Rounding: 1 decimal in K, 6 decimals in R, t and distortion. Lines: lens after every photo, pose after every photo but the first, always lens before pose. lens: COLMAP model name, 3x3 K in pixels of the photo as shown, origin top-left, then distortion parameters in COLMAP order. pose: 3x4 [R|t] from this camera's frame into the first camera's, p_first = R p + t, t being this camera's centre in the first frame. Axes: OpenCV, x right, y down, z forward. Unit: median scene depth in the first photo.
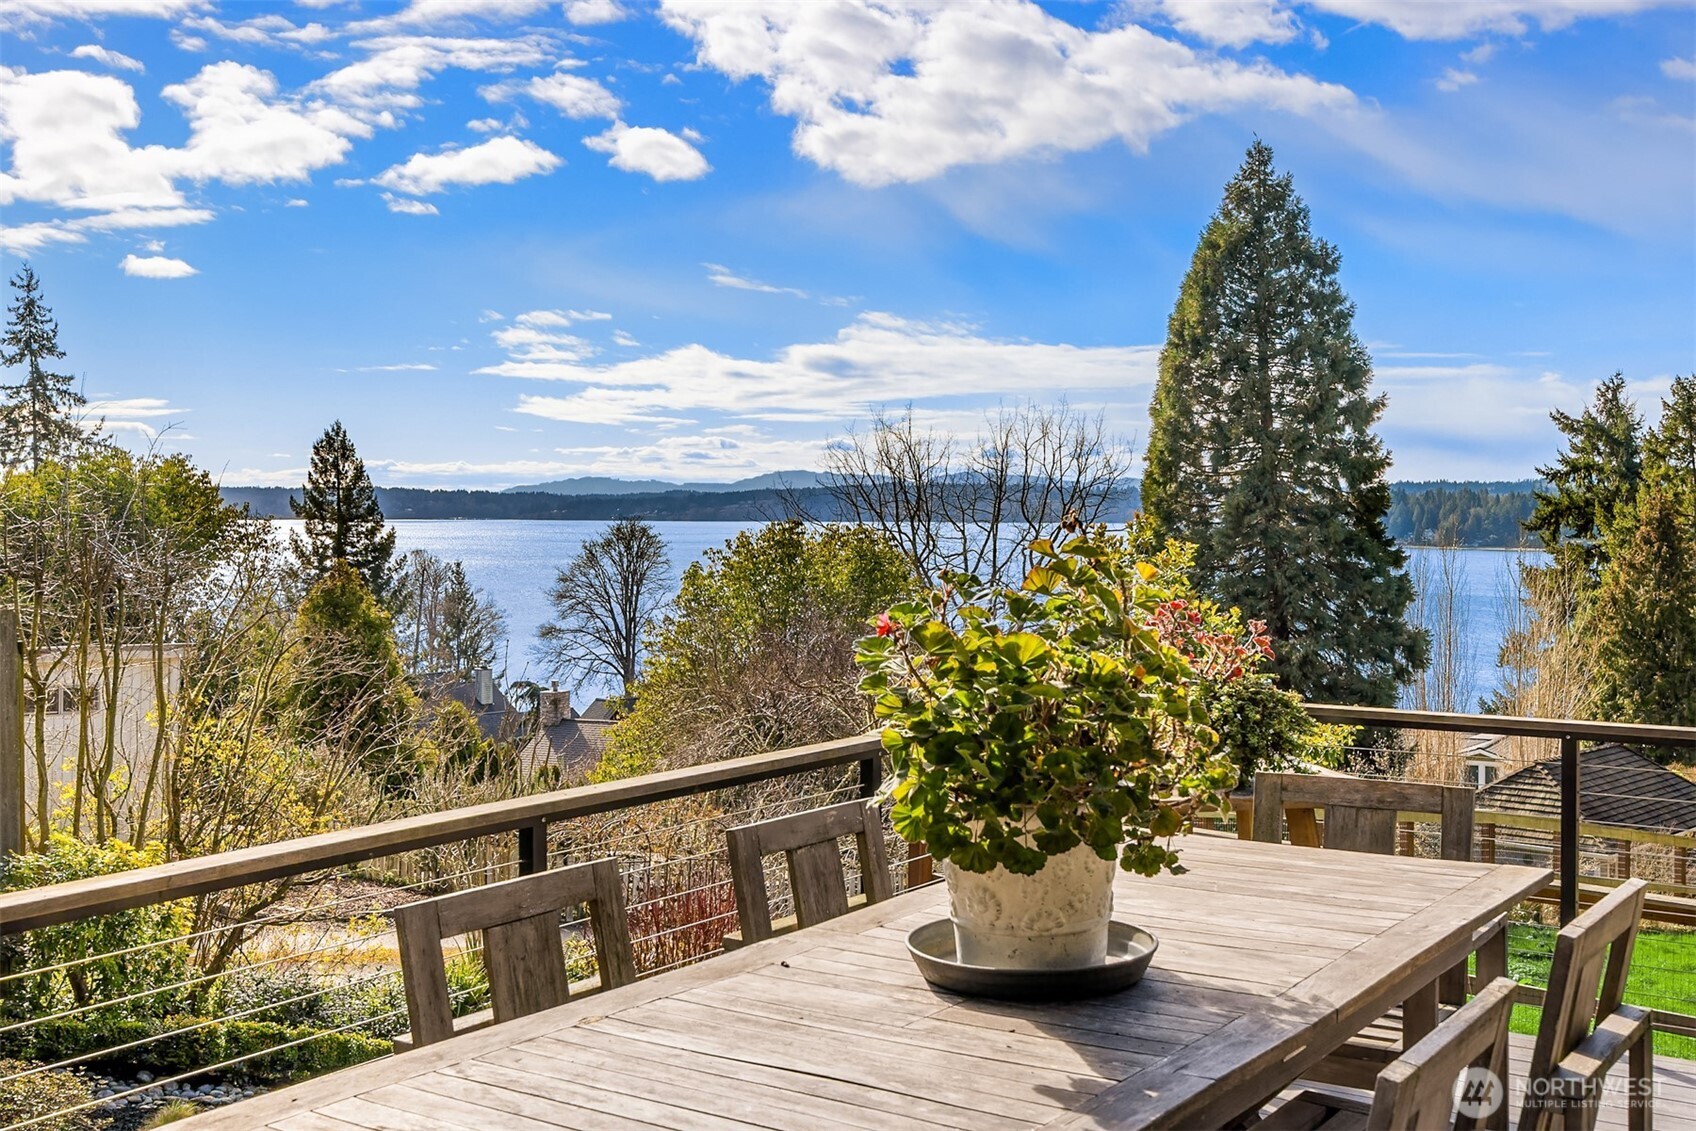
lens RADIAL K [[1856.6, 0, 804.3], [0, 1856.6, 530.5], [0, 0, 1]] dist [-0.014244, 0.000000]
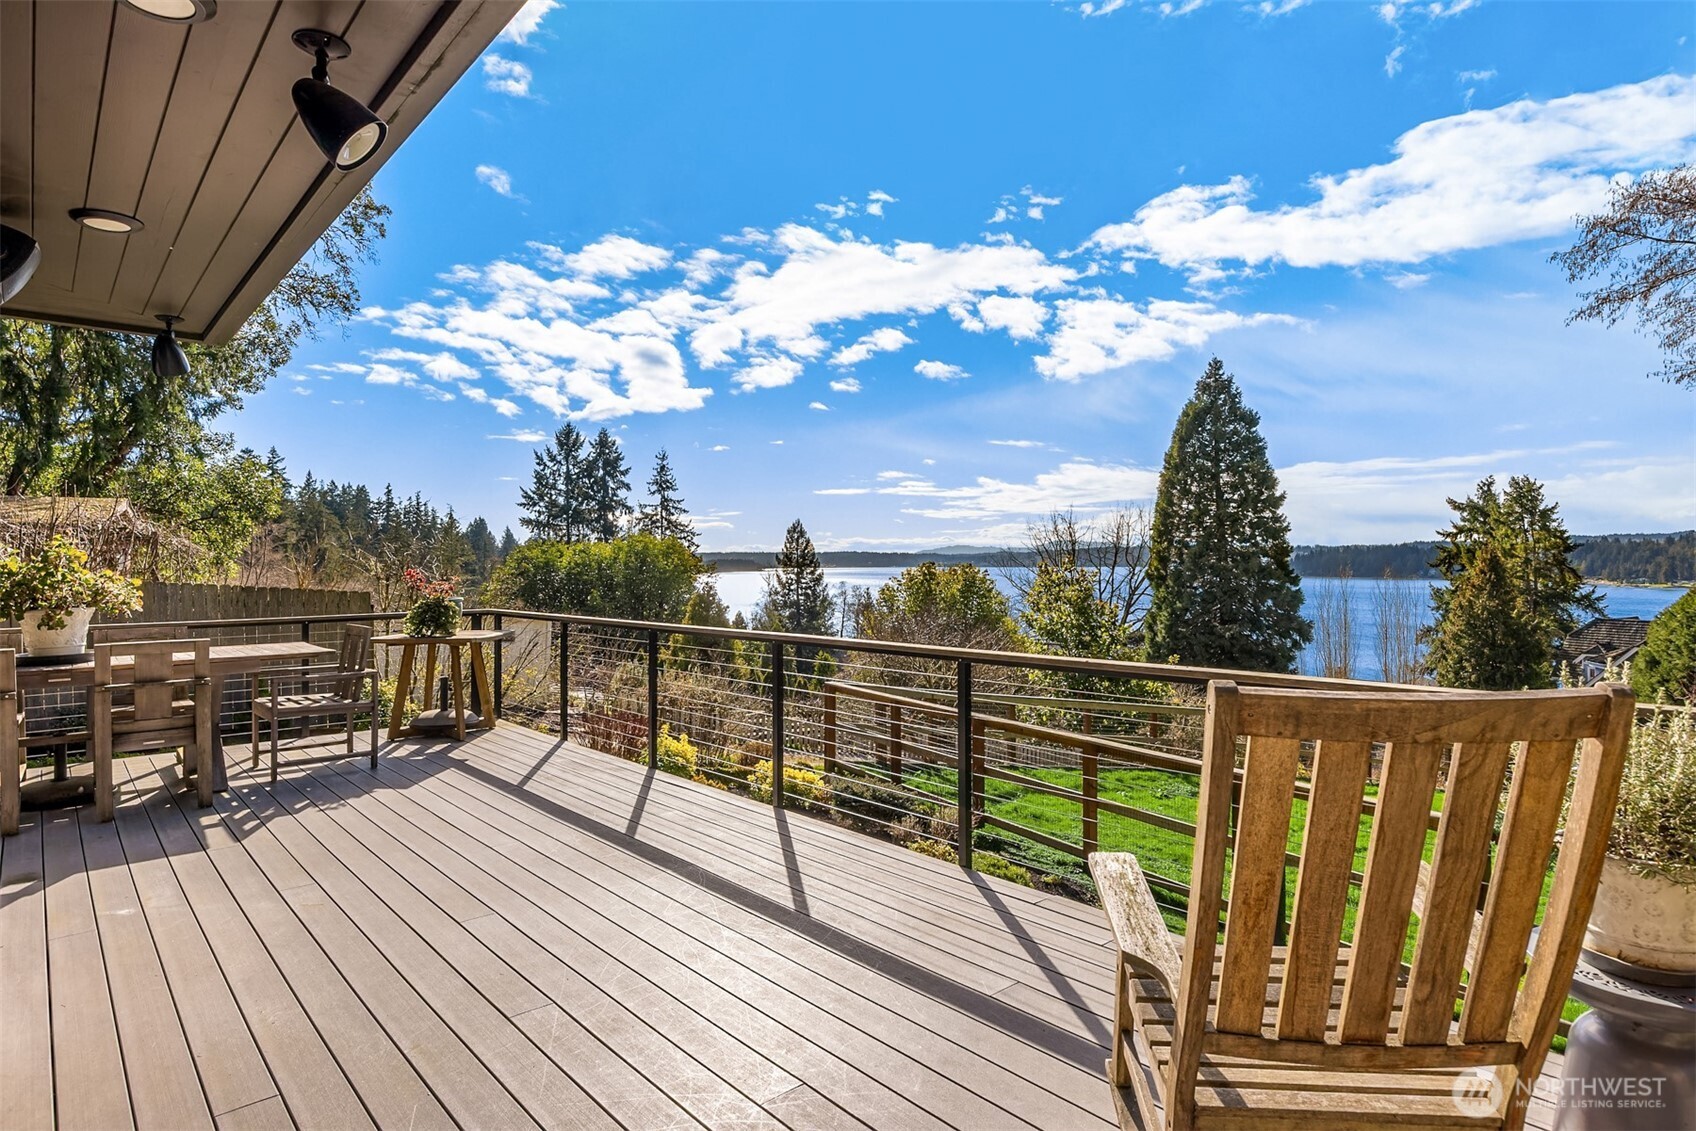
lens RADIAL K [[959.7, 0, 848.0], [0, 959.7, 570.7], [0, 0, 1]] dist [-0.002975, -0.001006]
pose [[0.965630, -0.006032, -0.259850, 0.110687], [0.005187, 0.999979, -0.003939, 0.004799], [0.259869, 0.002456, 0.965641, -0.018494]]
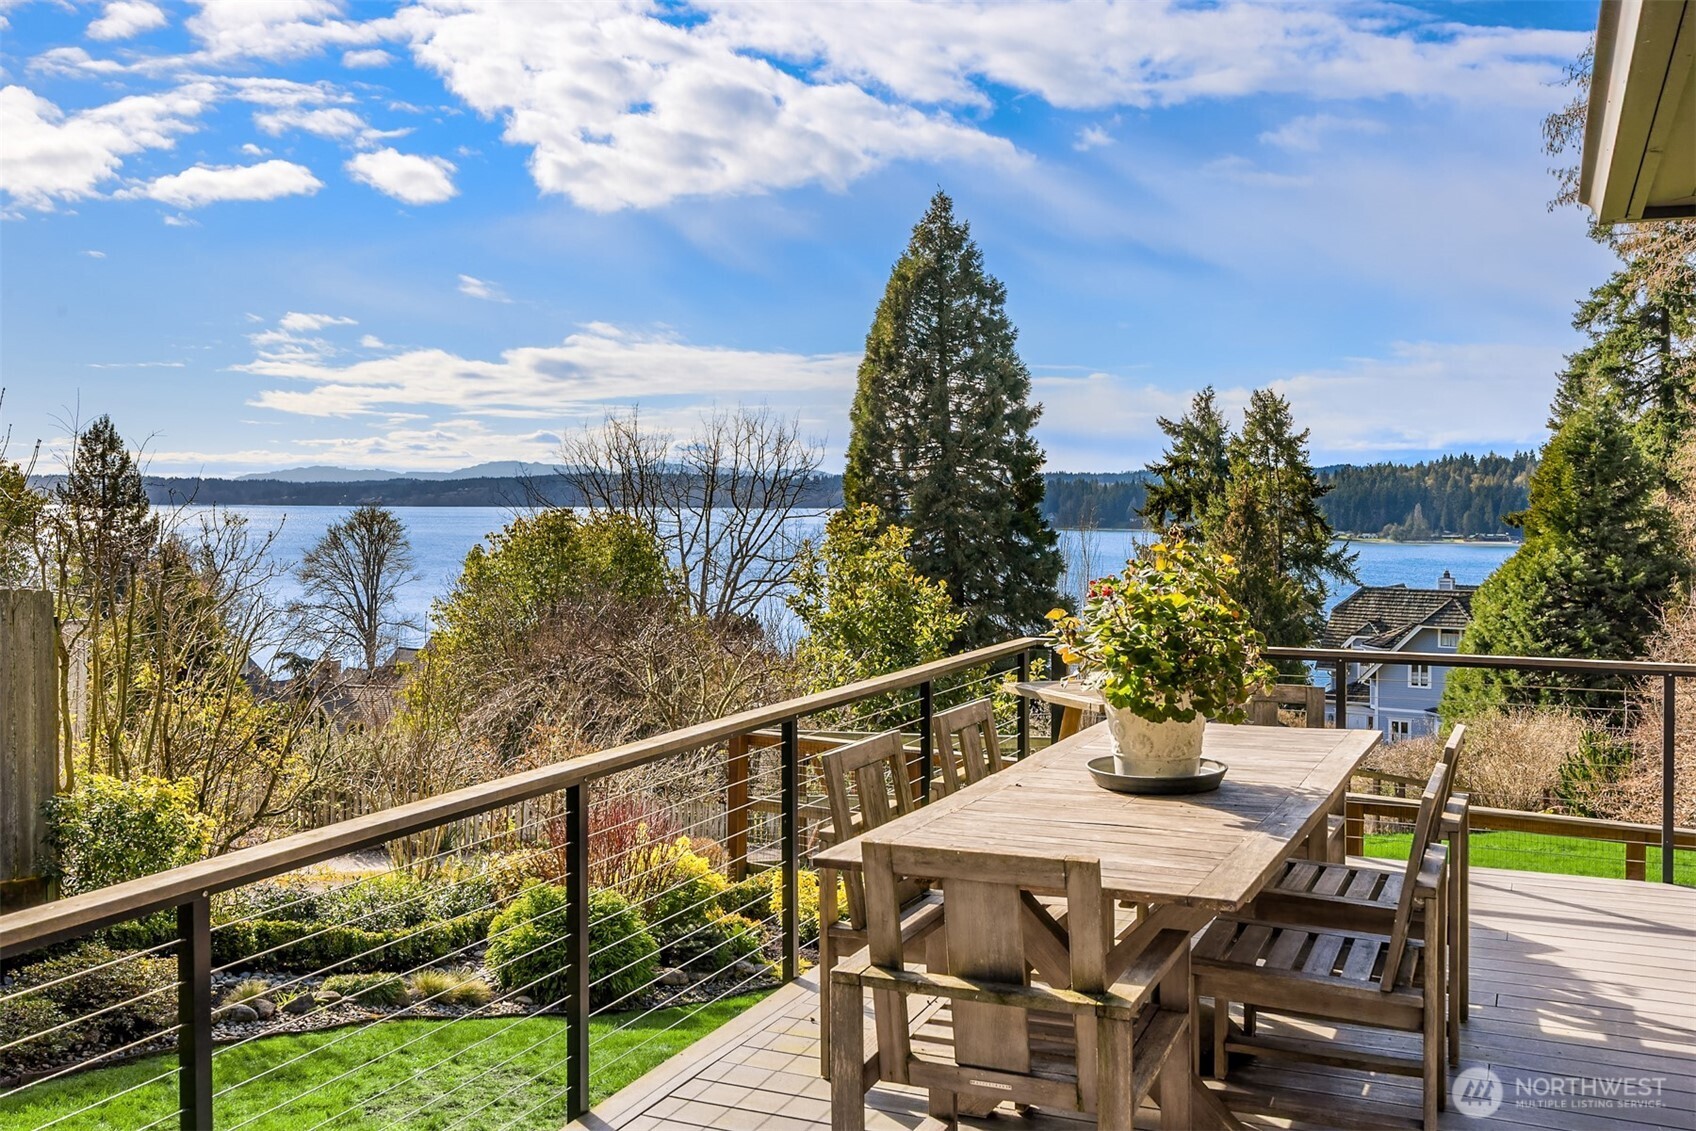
lens RADIAL K [[1652.1, 0, 847.7], [0, 1652.1, 561.8], [0, 0, 1]] dist [-0.014526, 0.000000]
pose [[0.978411, -0.006162, 0.206575, -0.028126], [0.000154, 0.999577, 0.029087, -0.001263], [-0.206667, -0.028427, 0.977998, -0.027889]]
